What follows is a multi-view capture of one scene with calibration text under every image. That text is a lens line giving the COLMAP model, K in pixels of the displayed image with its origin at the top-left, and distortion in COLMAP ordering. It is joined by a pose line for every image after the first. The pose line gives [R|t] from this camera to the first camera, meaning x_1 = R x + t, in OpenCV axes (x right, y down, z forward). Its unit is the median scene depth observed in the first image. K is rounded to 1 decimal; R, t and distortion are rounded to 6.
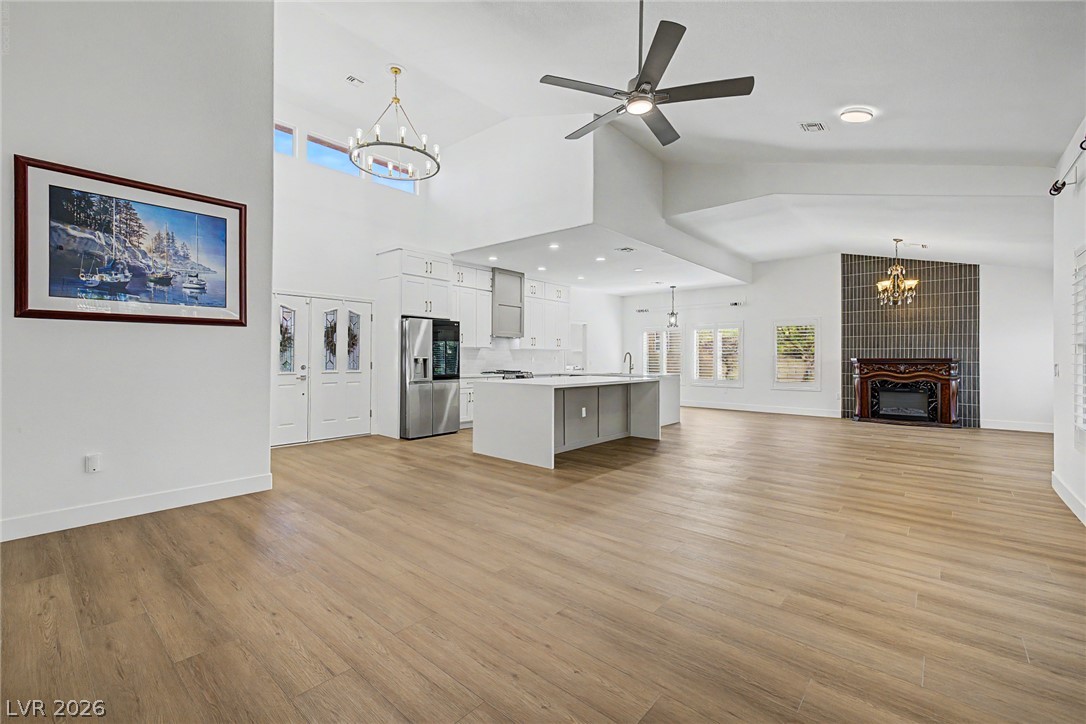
lens RADIAL K [[460.1, 0, 540.9], [0, 460.1, 356.5], [0, 0, 1]] dist [0.005966, -0.000136]
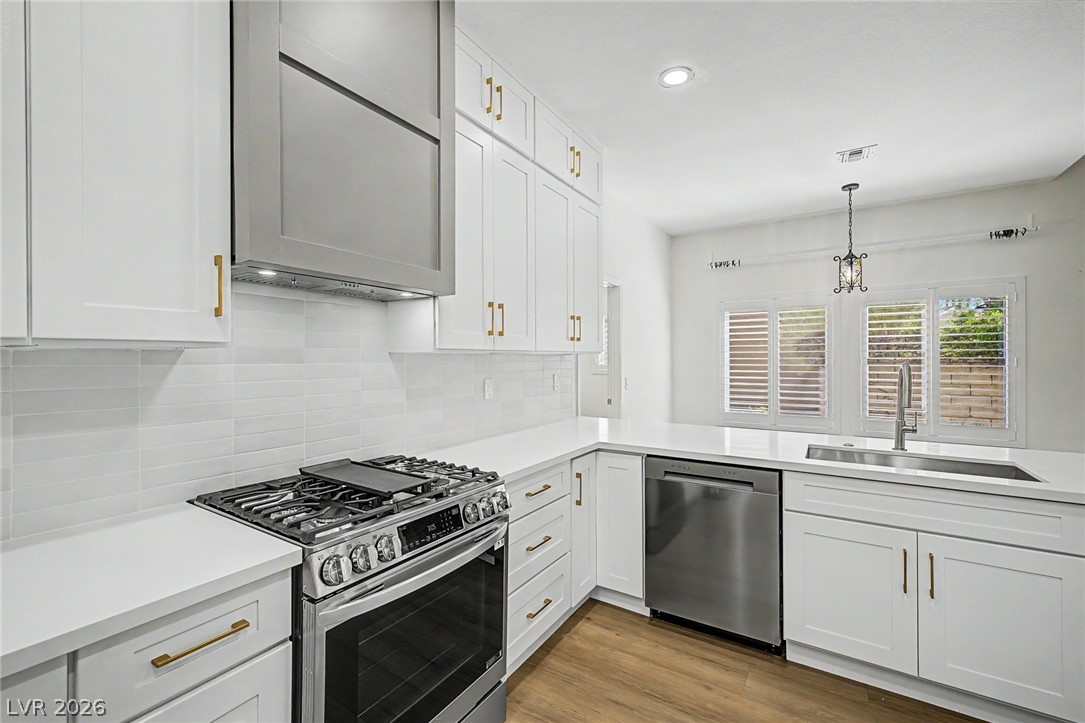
lens RADIAL K [[456.9, 0, 539.8], [0, 456.9, 362.5], [0, 0, 1]] dist [-0.000032, 0.000178]
pose [[0.989161, -0.007880, 0.146621, -0.036339], [0.006442, 0.999926, 0.010280, -0.016212], [-0.146691, -0.009224, 0.989139, 0.982154]]
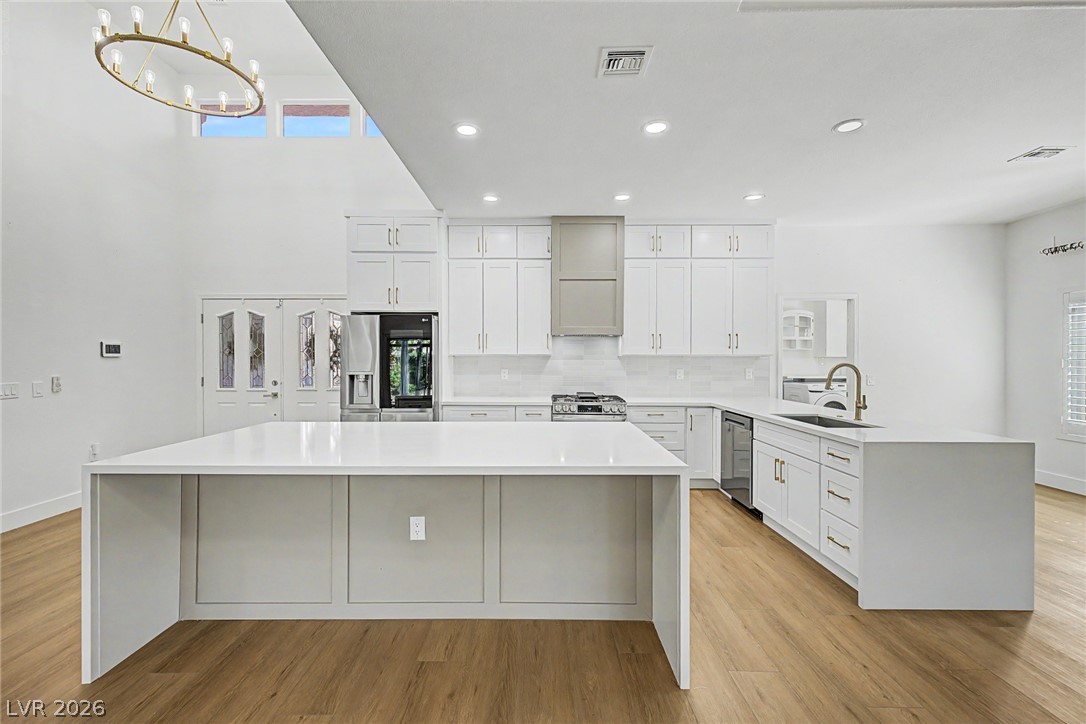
lens RADIAL K [[457.4, 0, 540.3], [0, 457.4, 363.0], [0, 0, 1]] dist [-0.000032, 0.000178]
pose [[0.655251, 0.005423, -0.755391, 0.381016], [0.003784, 0.999938, 0.010460, -0.017179], [0.755401, -0.009712, 0.655190, 0.705823]]
